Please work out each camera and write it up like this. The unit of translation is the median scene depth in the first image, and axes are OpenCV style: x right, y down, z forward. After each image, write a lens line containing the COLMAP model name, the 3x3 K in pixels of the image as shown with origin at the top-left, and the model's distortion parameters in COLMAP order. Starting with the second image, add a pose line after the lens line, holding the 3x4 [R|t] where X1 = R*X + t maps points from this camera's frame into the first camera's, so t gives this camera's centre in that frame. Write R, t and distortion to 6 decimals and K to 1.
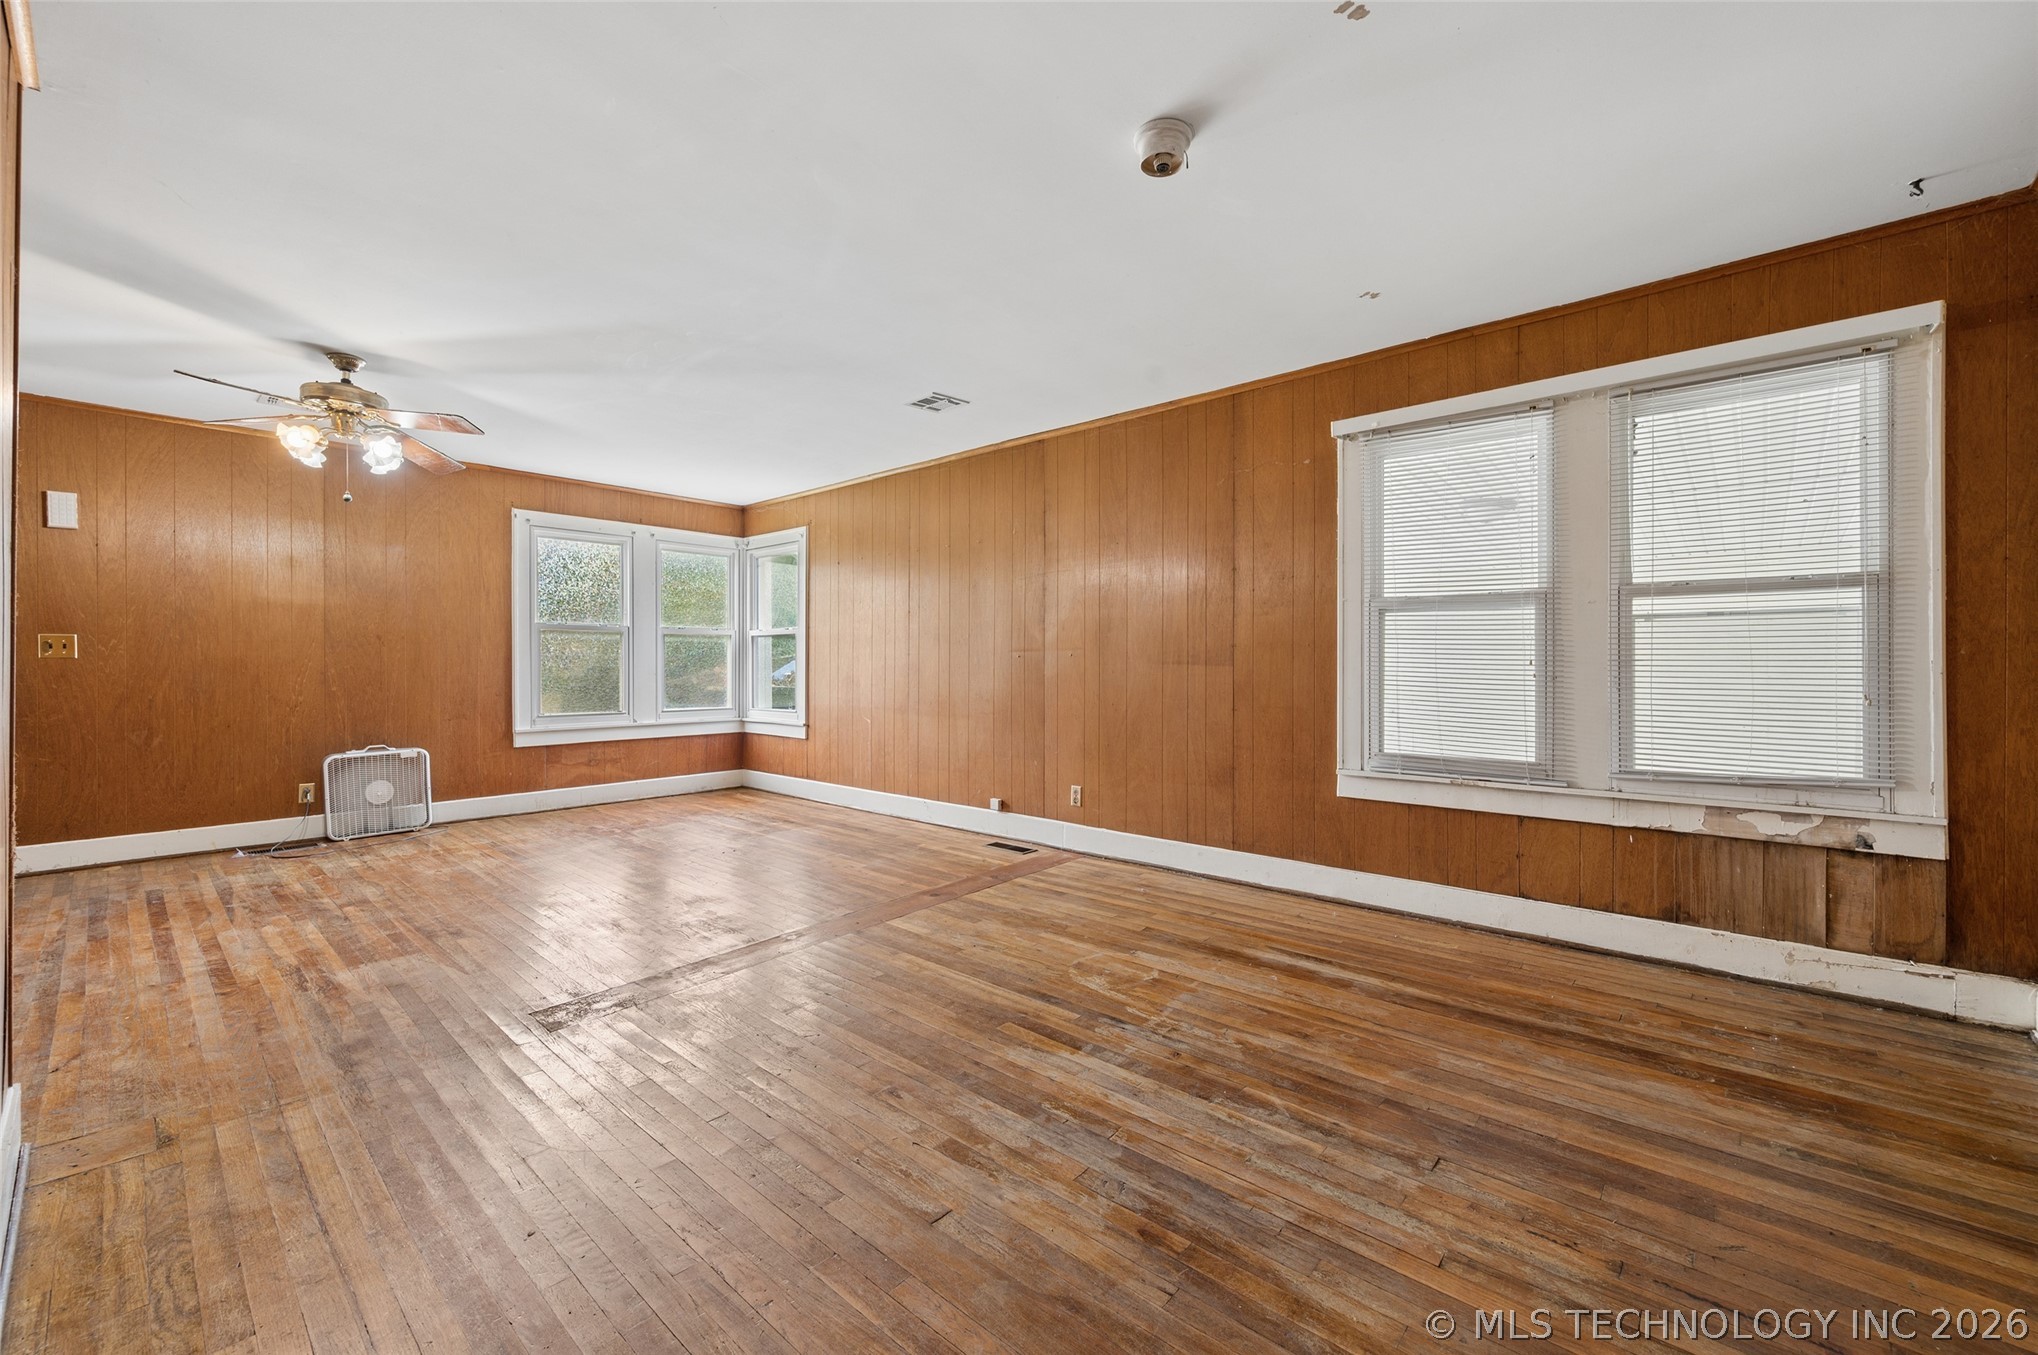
lens RADIAL K [[811.4, 0, 1022.9], [0, 811.4, 670.3], [0, 0, 1]] dist [-0.003263, -0.000145]
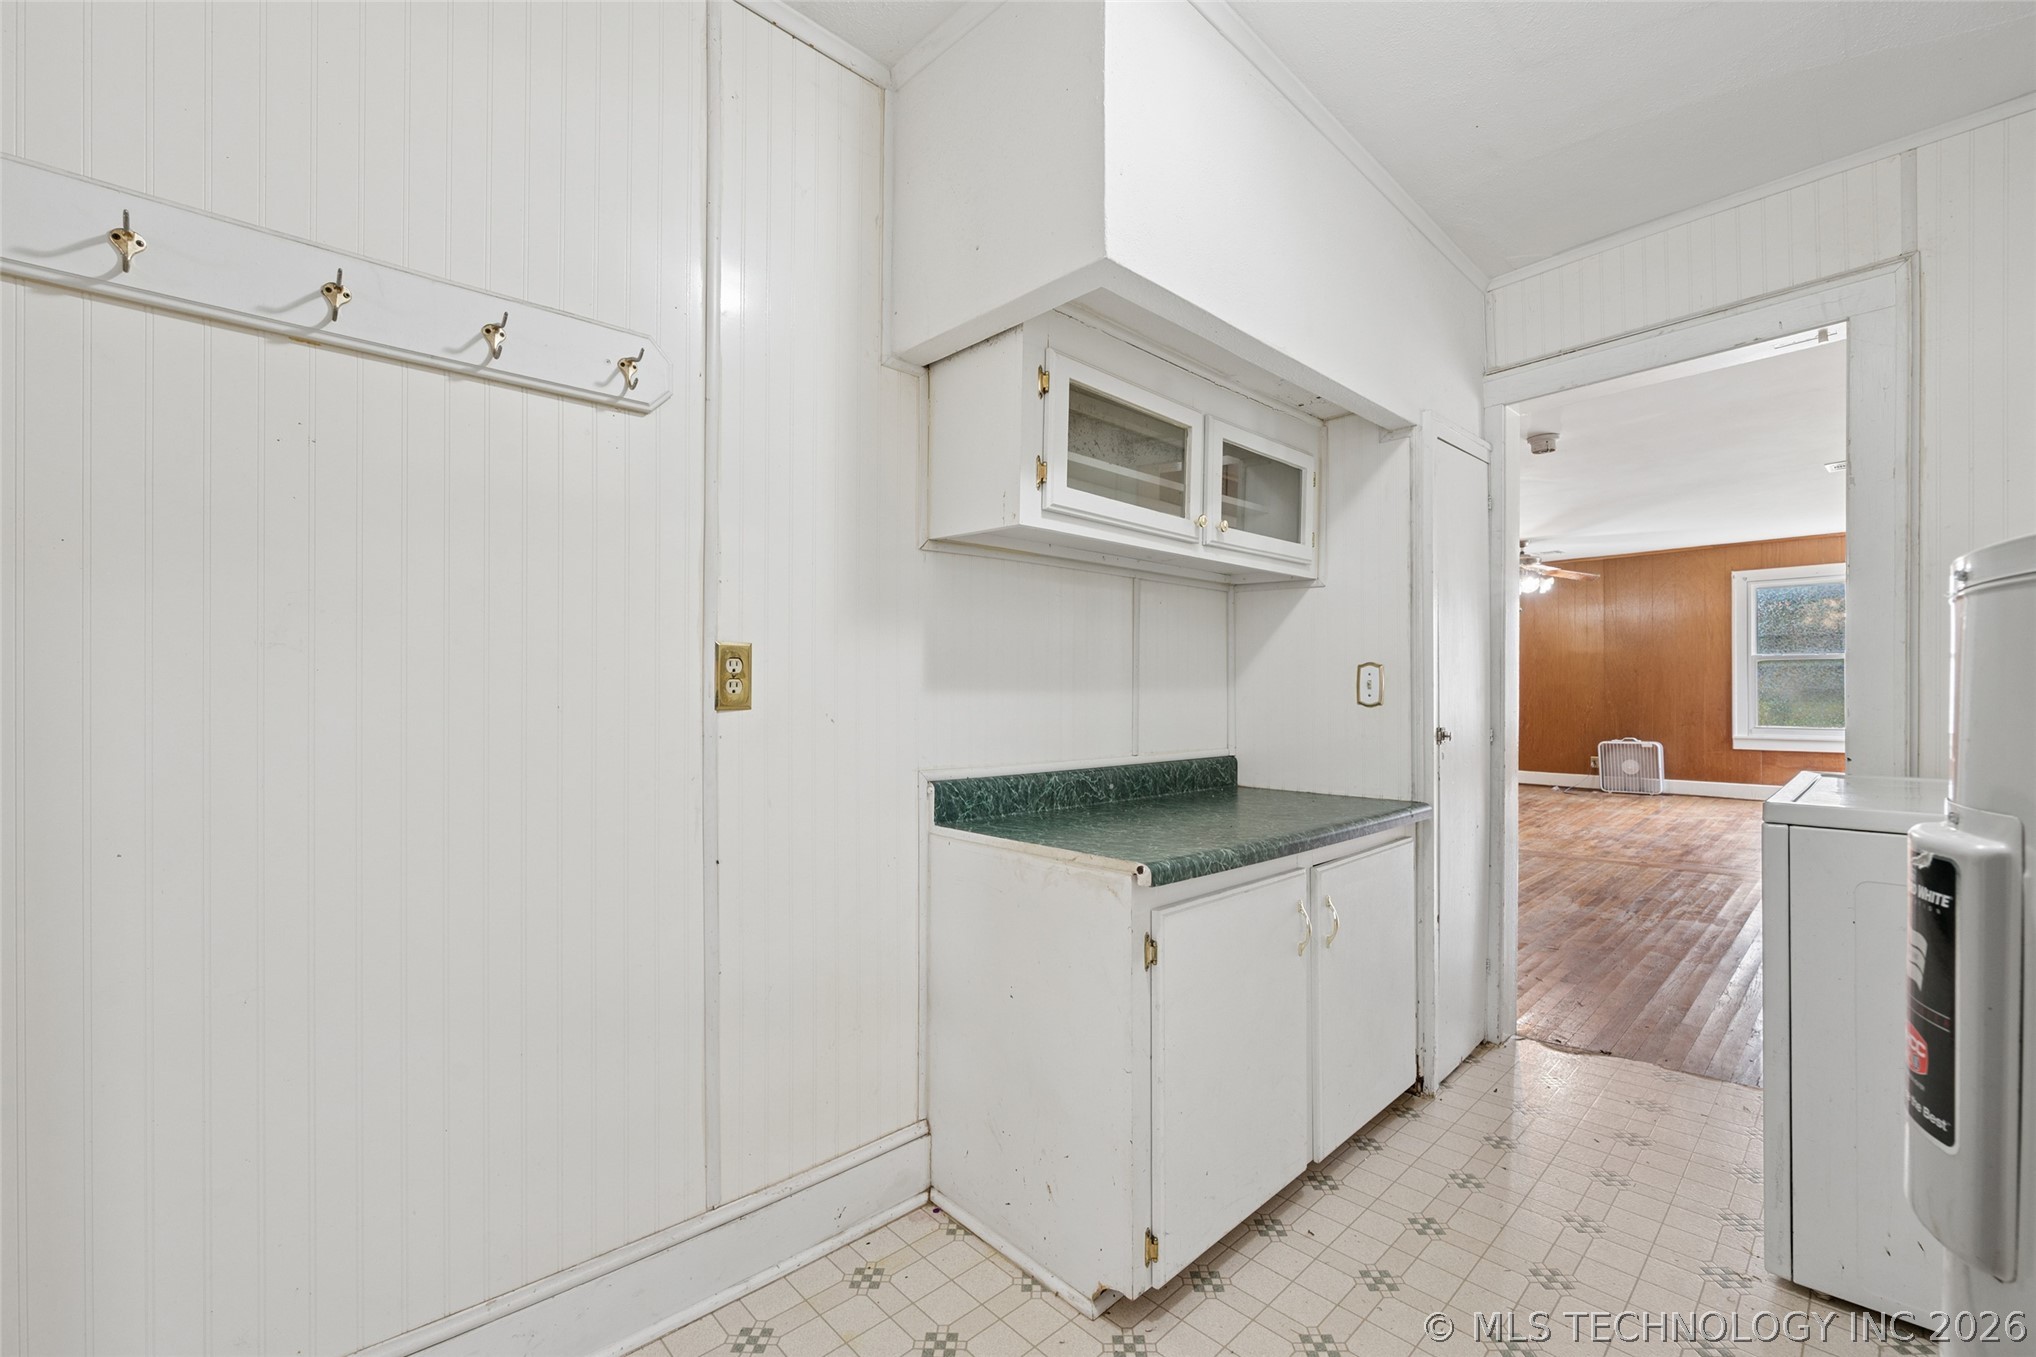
lens RADIAL K [[829.3, 0, 1000.1], [0, 829.3, 695.3], [0, 0, 1]] dist [-0.015474, 0.004602]
pose [[-0.105545, 0.006873, -0.994391, 1.005929], [-0.001256, 0.999974, 0.007045, -0.002277], [0.994414, 0.001992, -0.105534, -0.077588]]
